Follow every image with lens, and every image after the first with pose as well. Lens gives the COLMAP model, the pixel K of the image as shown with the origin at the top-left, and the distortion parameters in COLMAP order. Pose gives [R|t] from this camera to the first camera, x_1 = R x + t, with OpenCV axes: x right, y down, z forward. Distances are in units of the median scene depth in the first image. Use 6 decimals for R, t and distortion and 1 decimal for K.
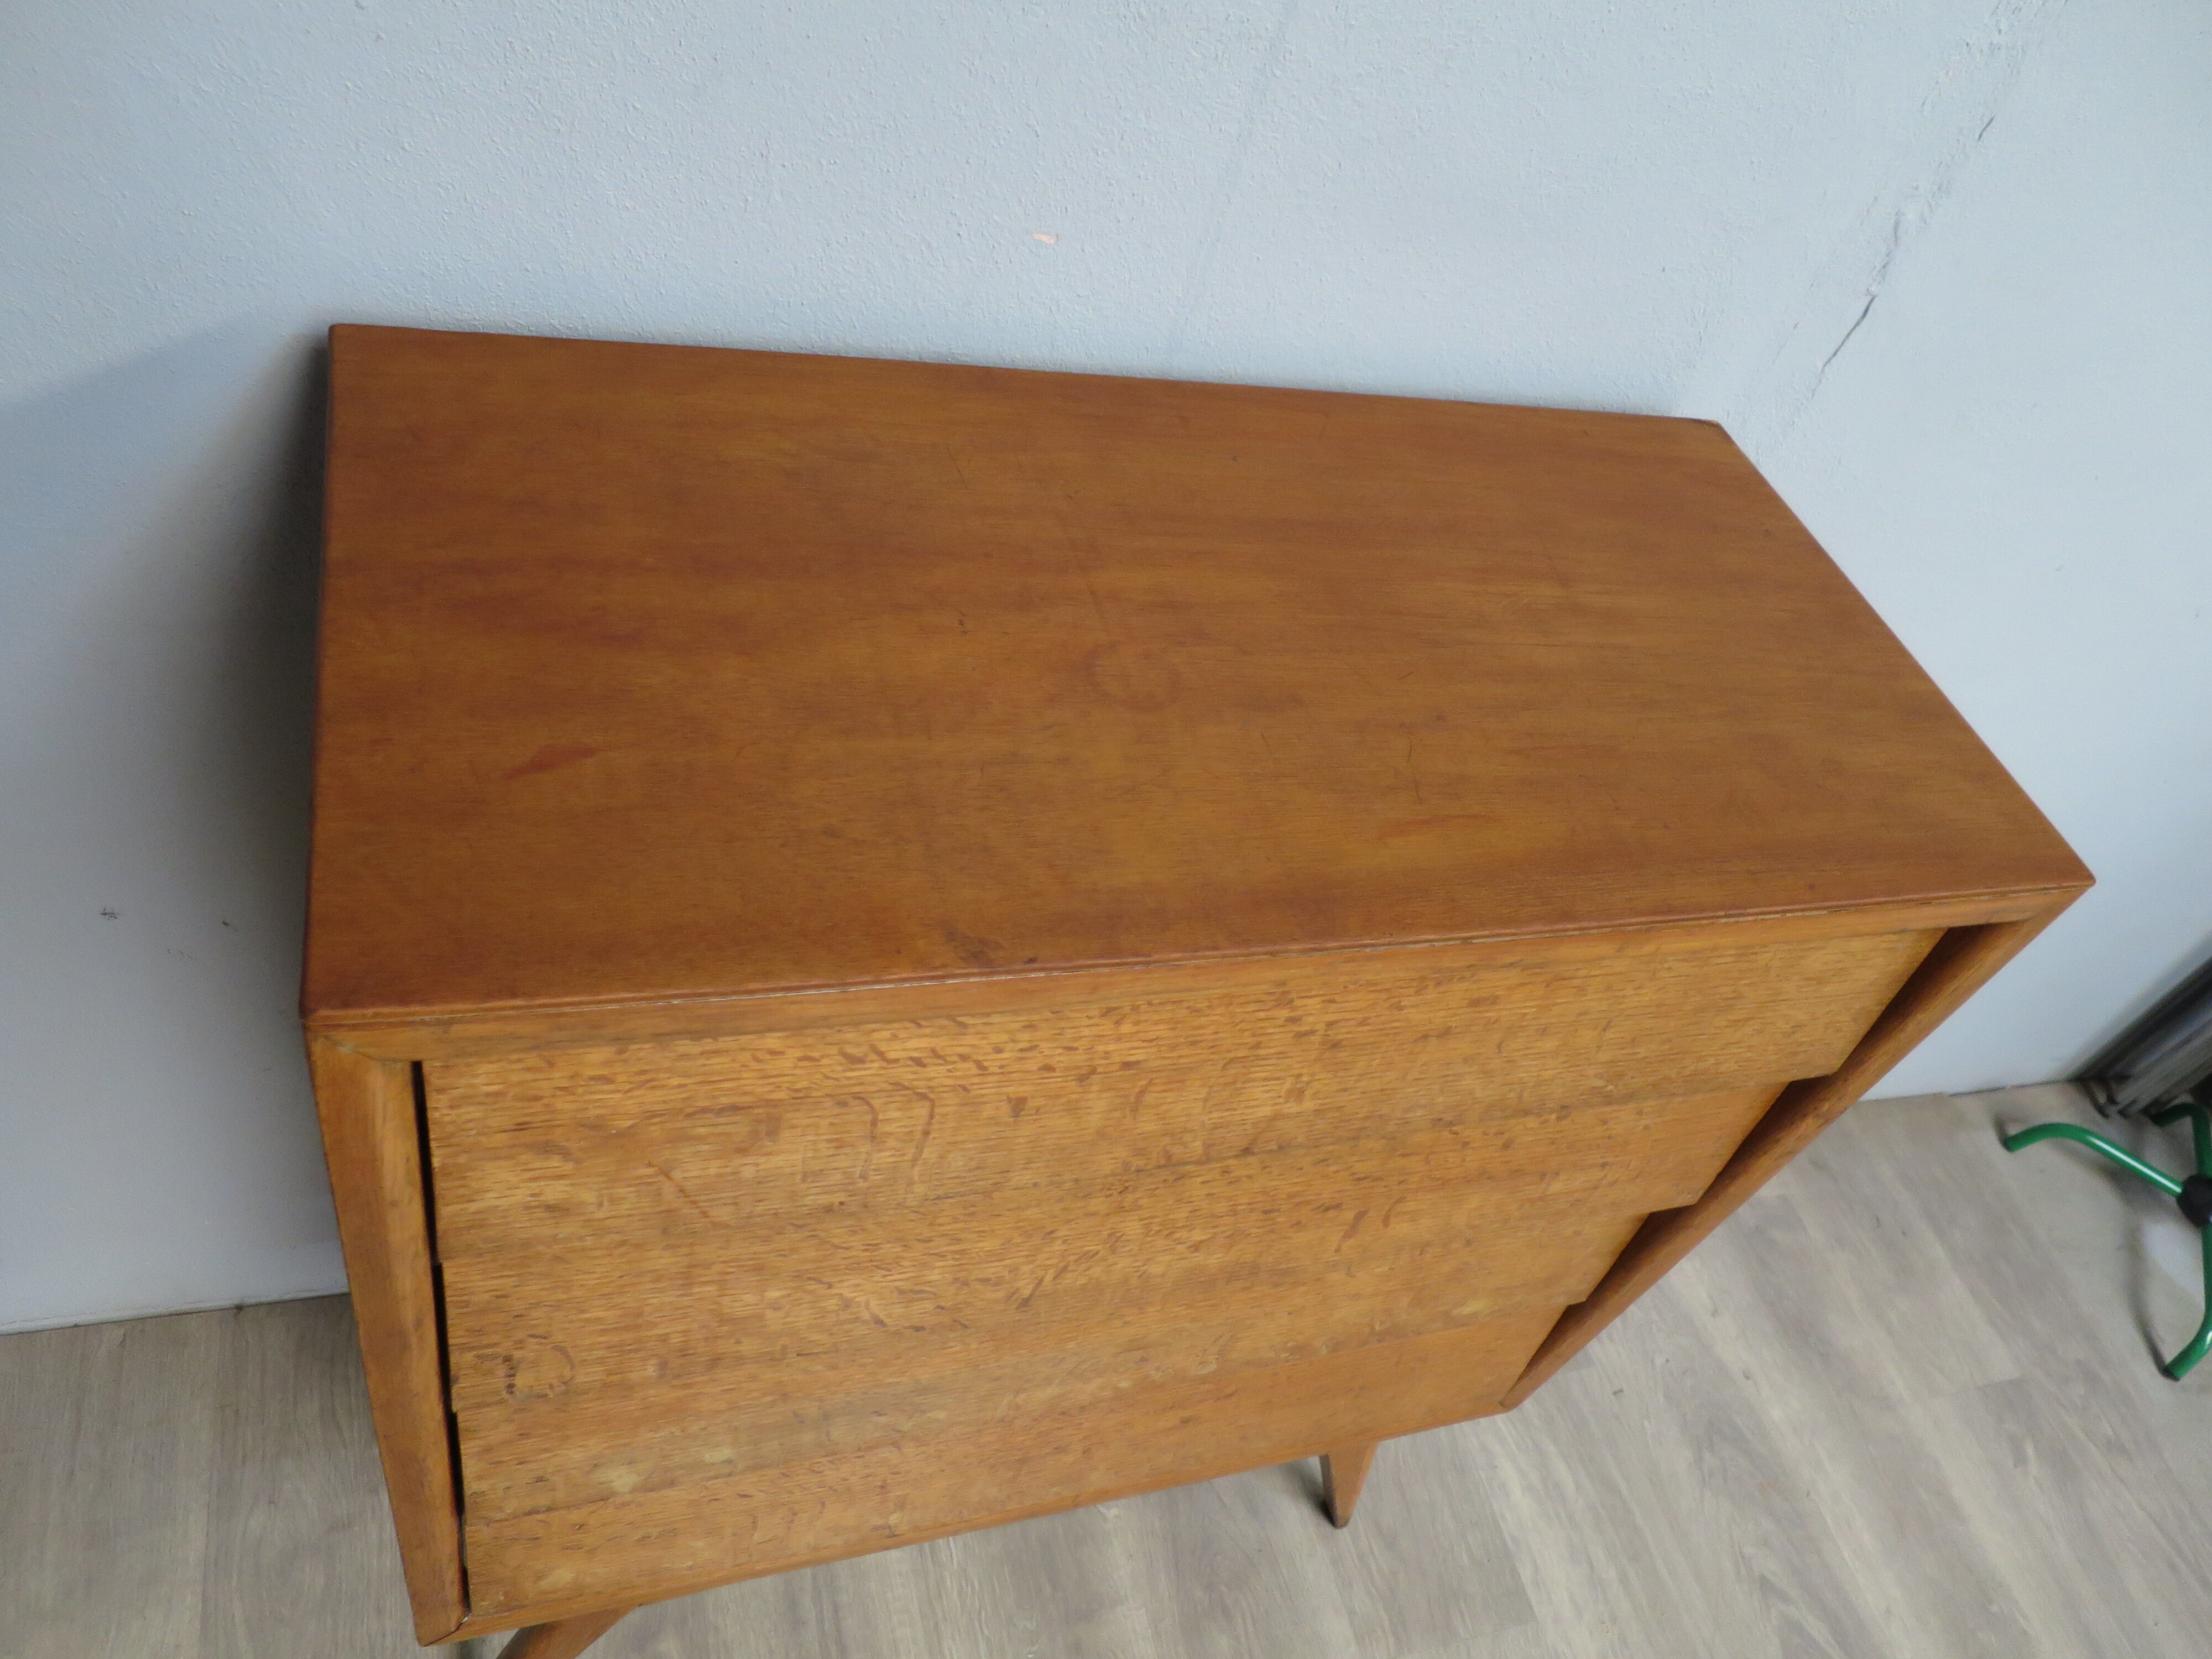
lens RADIAL K [[1594.3, 0, 1106.0], [0, 1594.3, 829.5], [0, 0, 1]] dist [-0.039019, -0.003408]
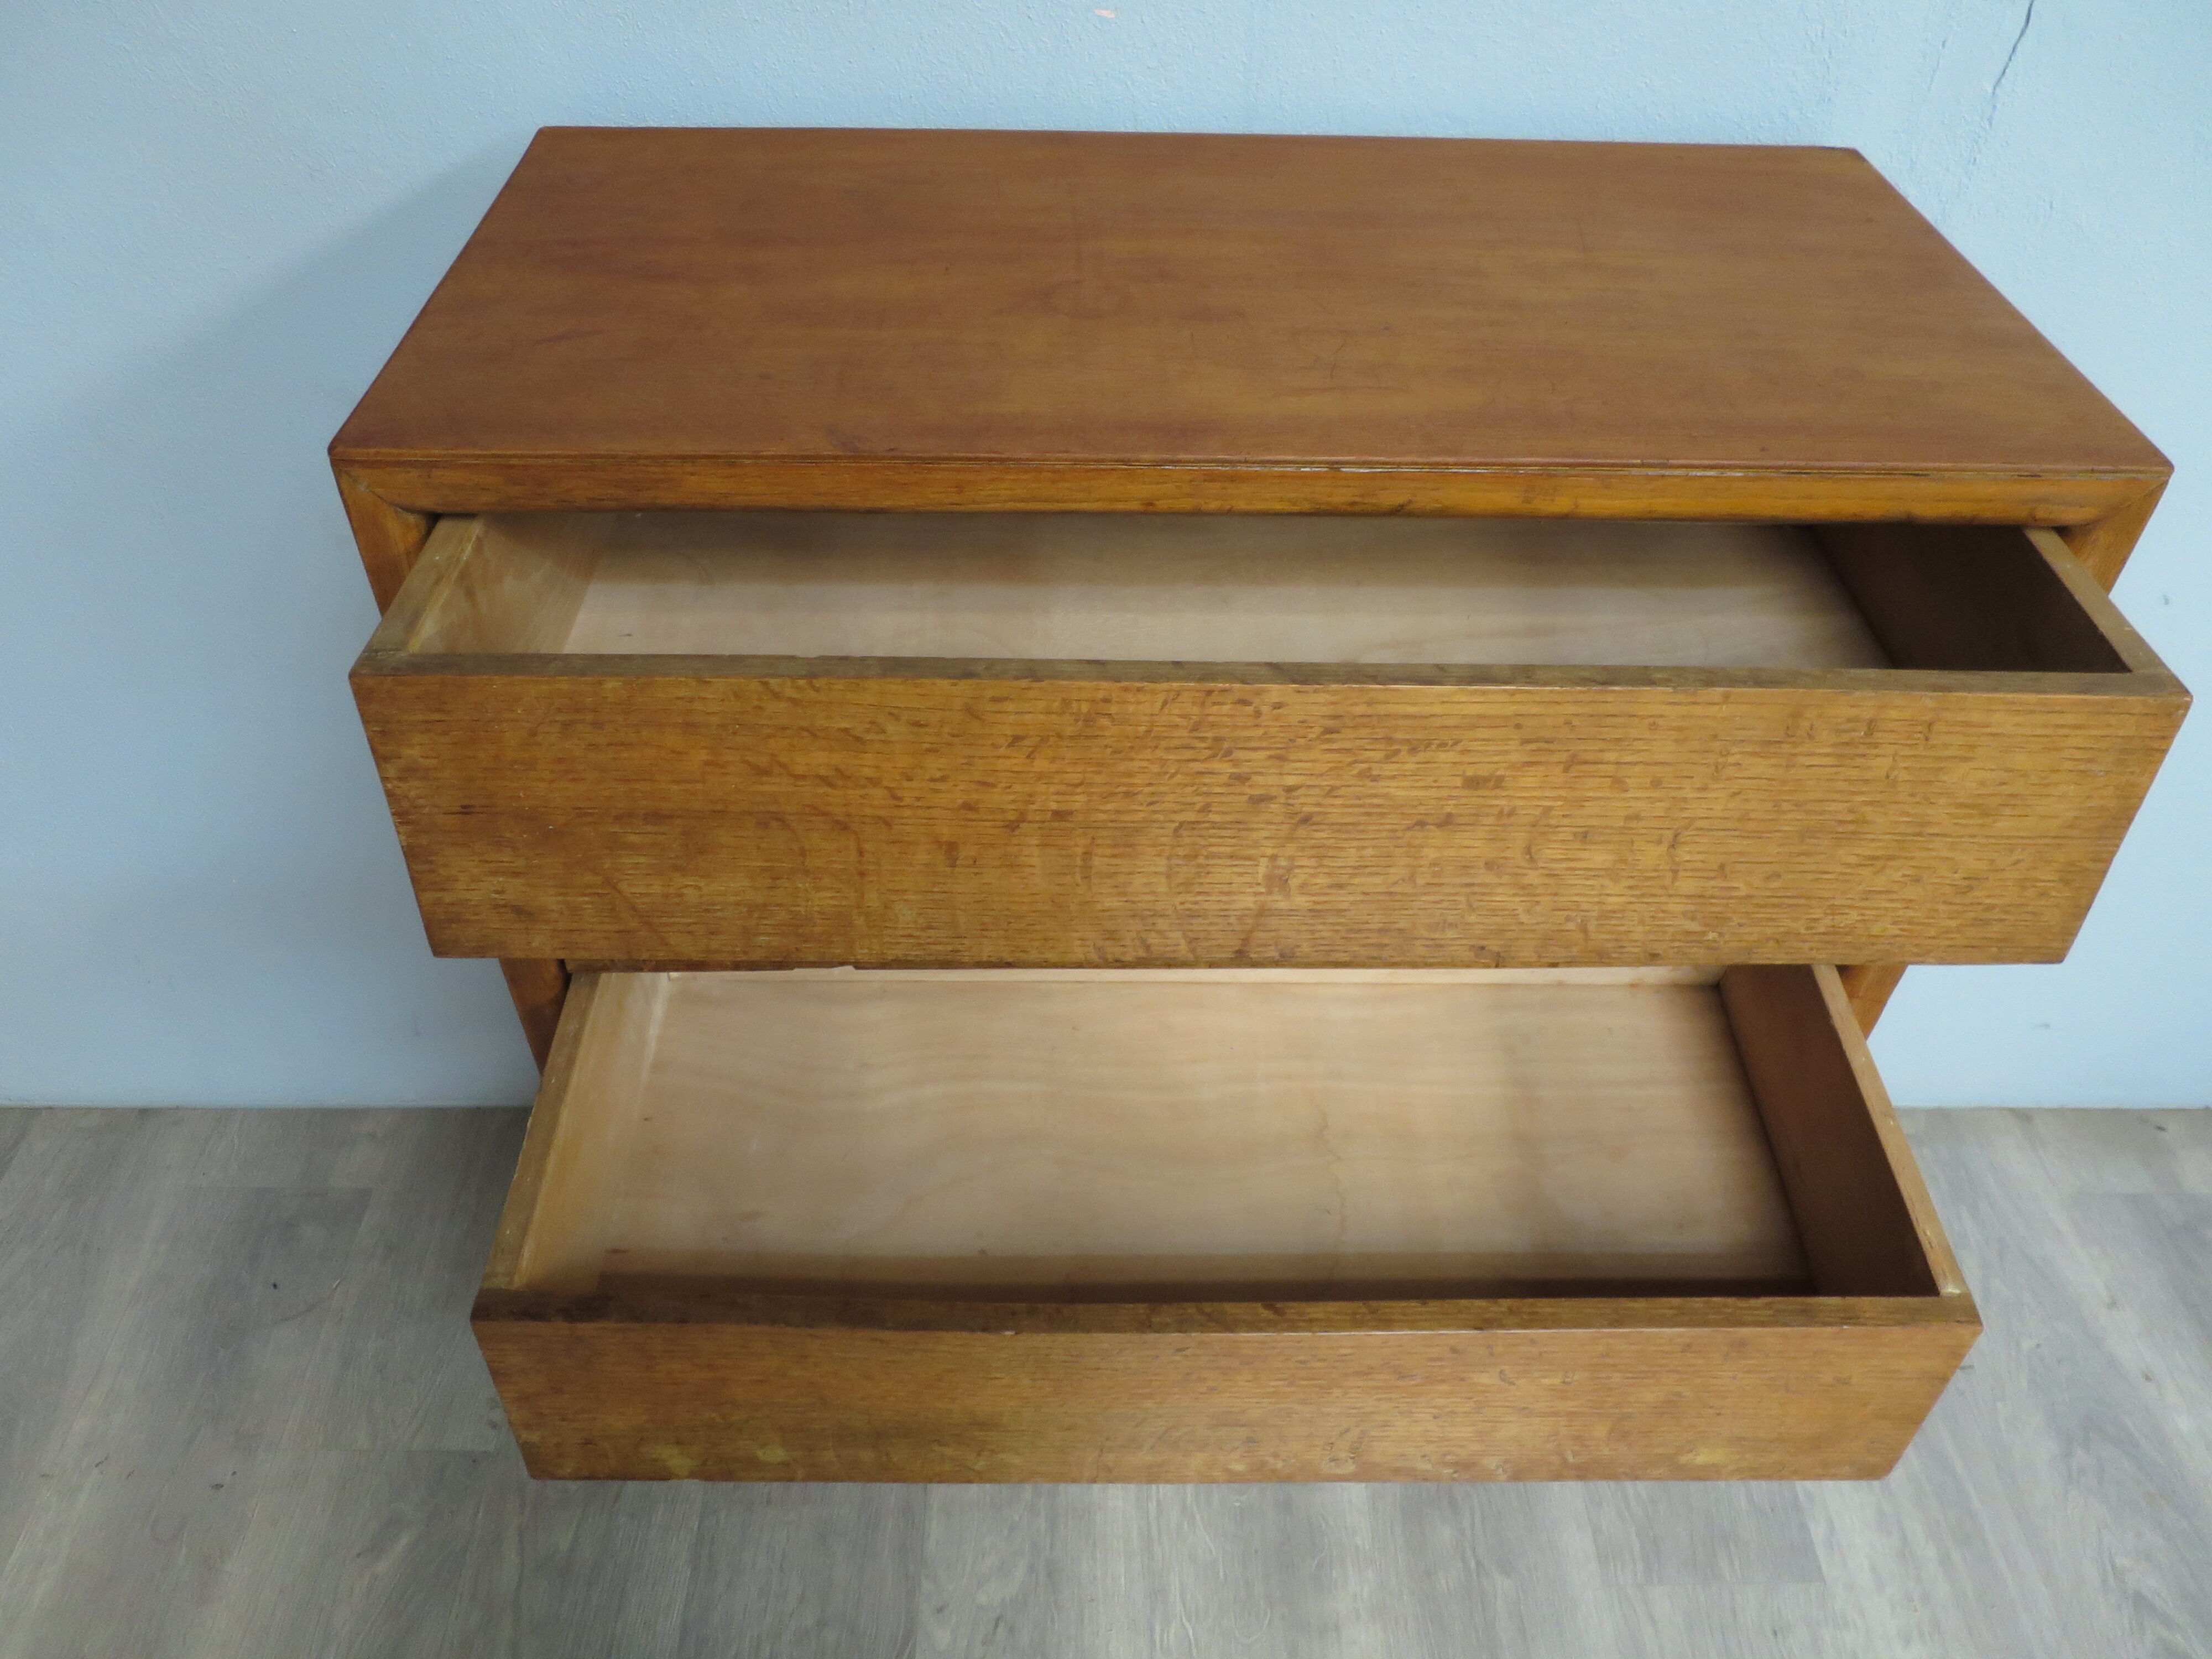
lens RADIAL K [[1584.2, 0, 1106.0], [0, 1584.2, 829.5], [0, 0, 1]] dist [-0.043055, 0.000344]
pose [[0.938496, -0.001567, -0.345285, 0.291541], [-0.035884, 0.994132, -0.102046, 0.275005], [0.343419, 0.108160, 0.932933, 0.000559]]
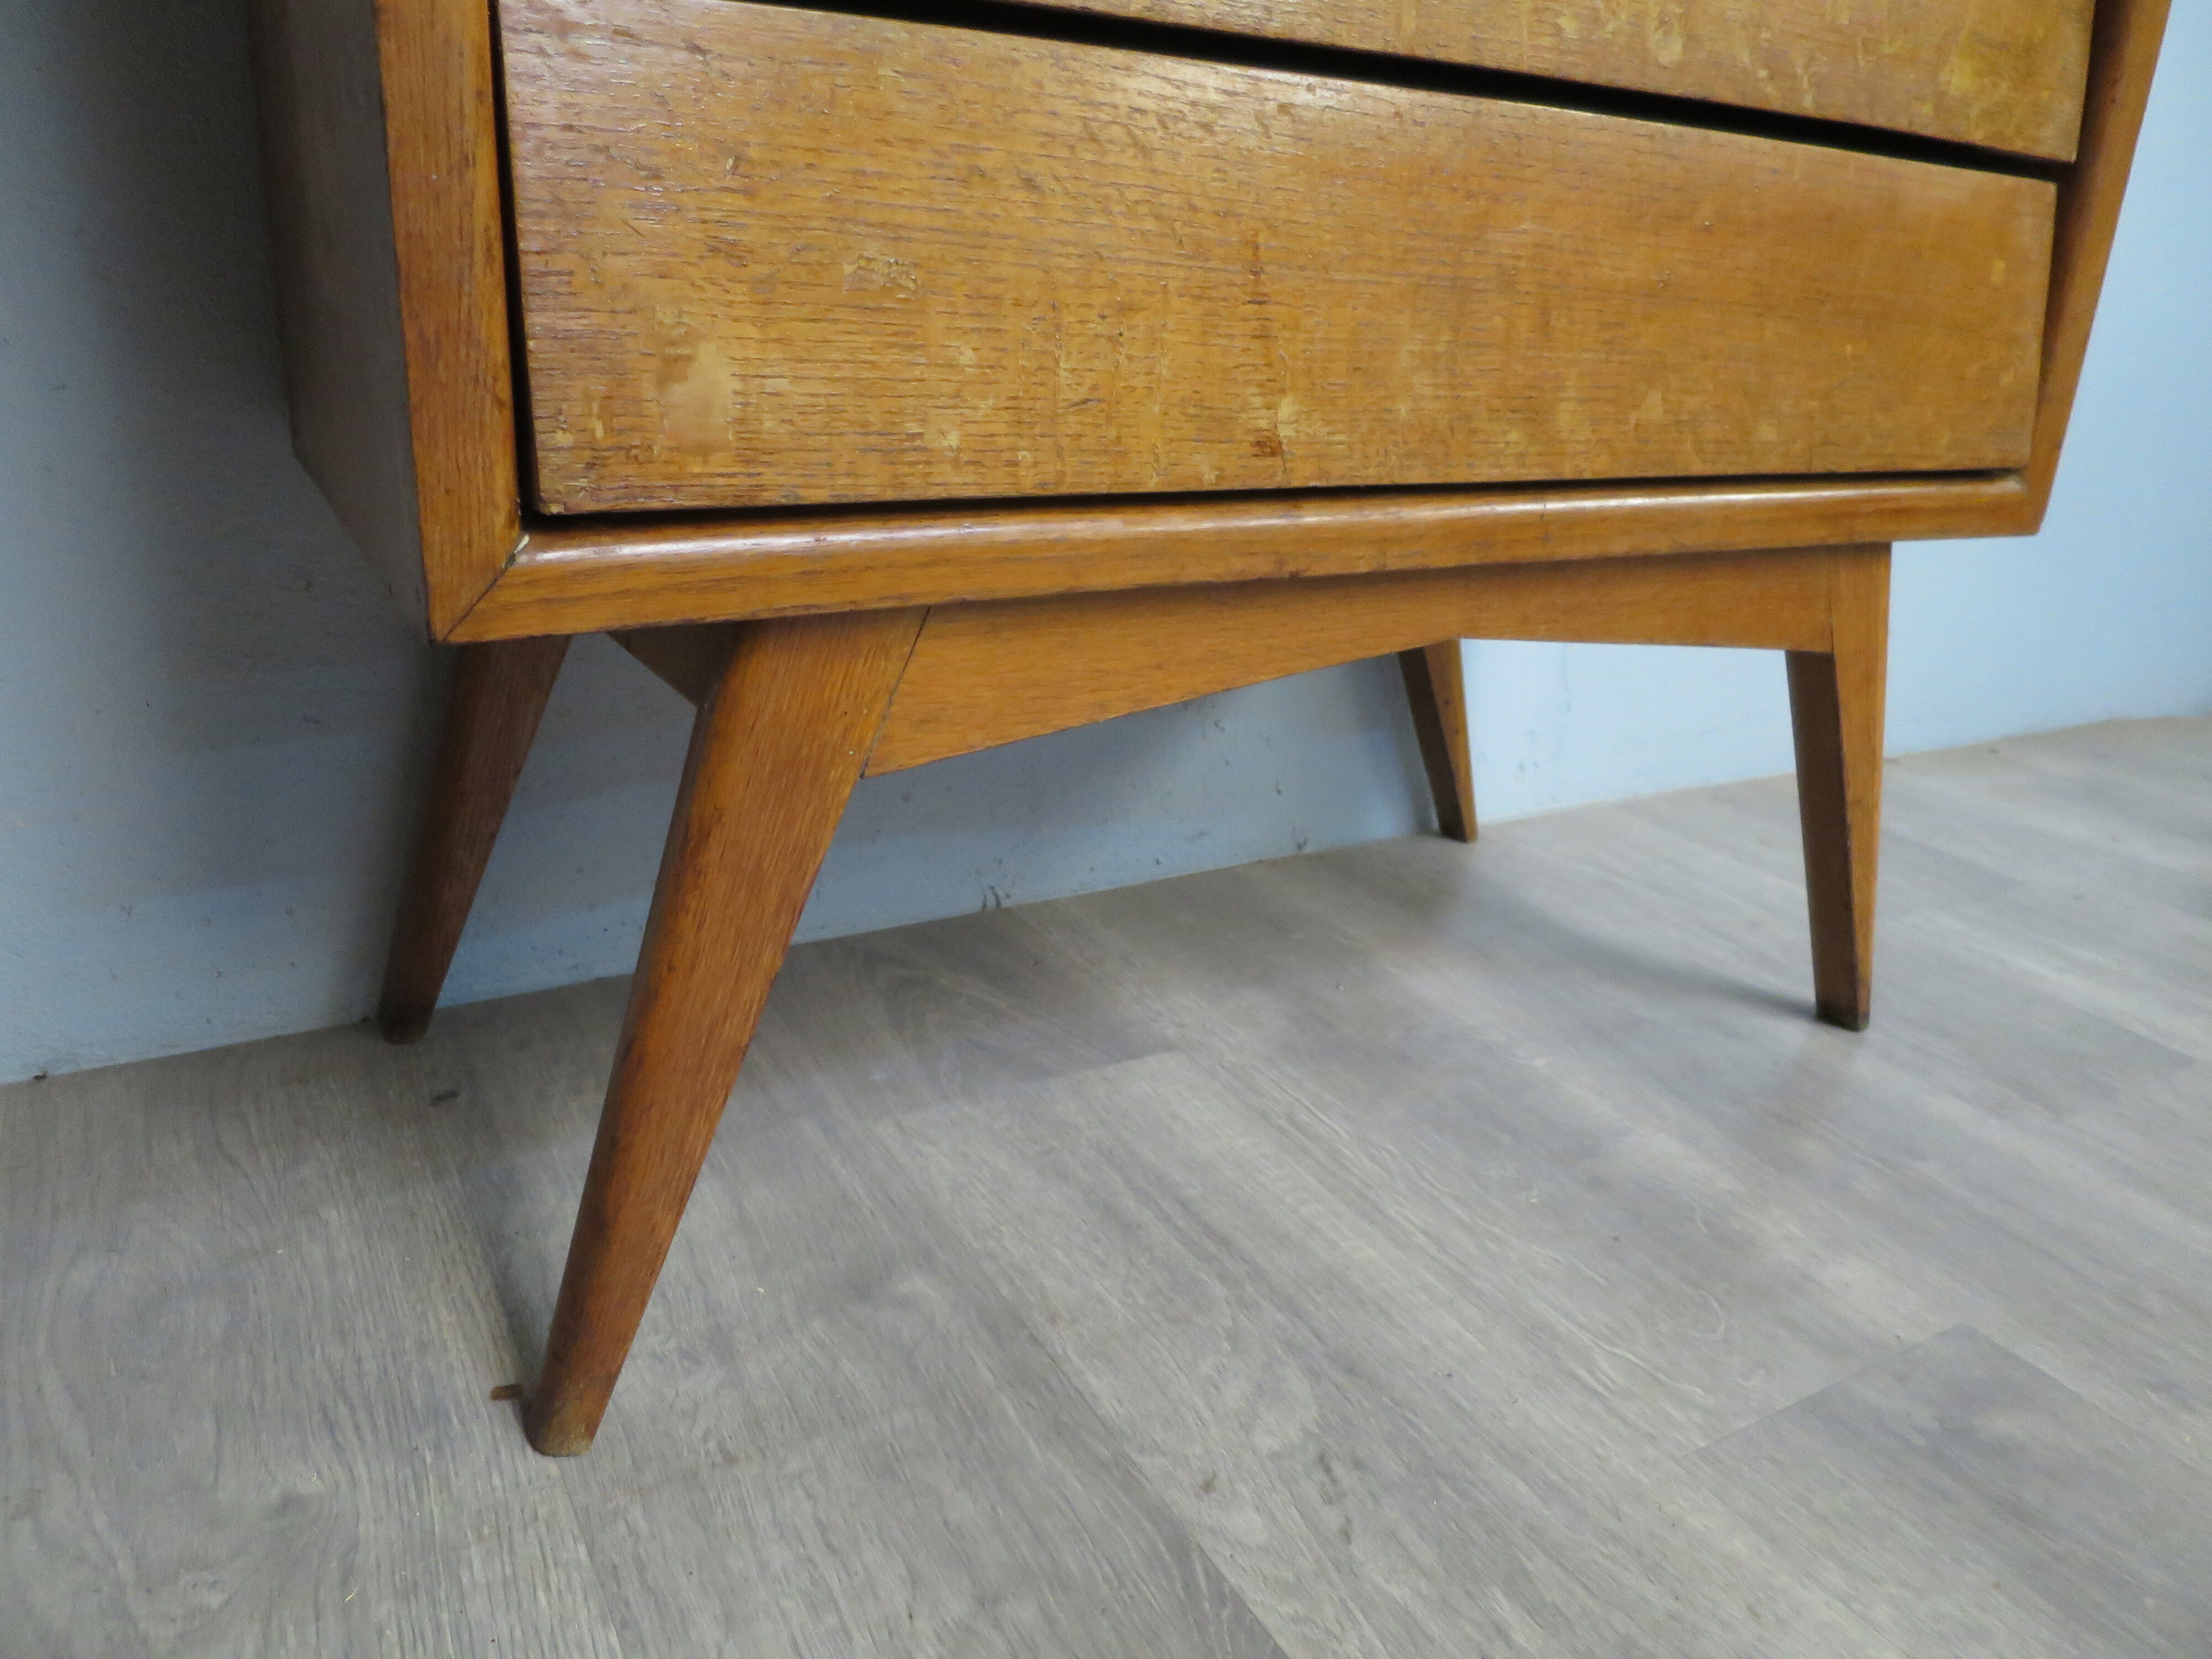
lens RADIAL K [[1594.3, 0, 1106.0], [0, 1594.3, 829.5], [0, 0, 1]] dist [-0.039019, -0.003408]
pose [[0.949468, -0.276671, 0.148201, -0.323520], [0.313025, 0.869214, -0.382730, 0.775995], [-0.022928, 0.409781, 0.911896, 0.577249]]
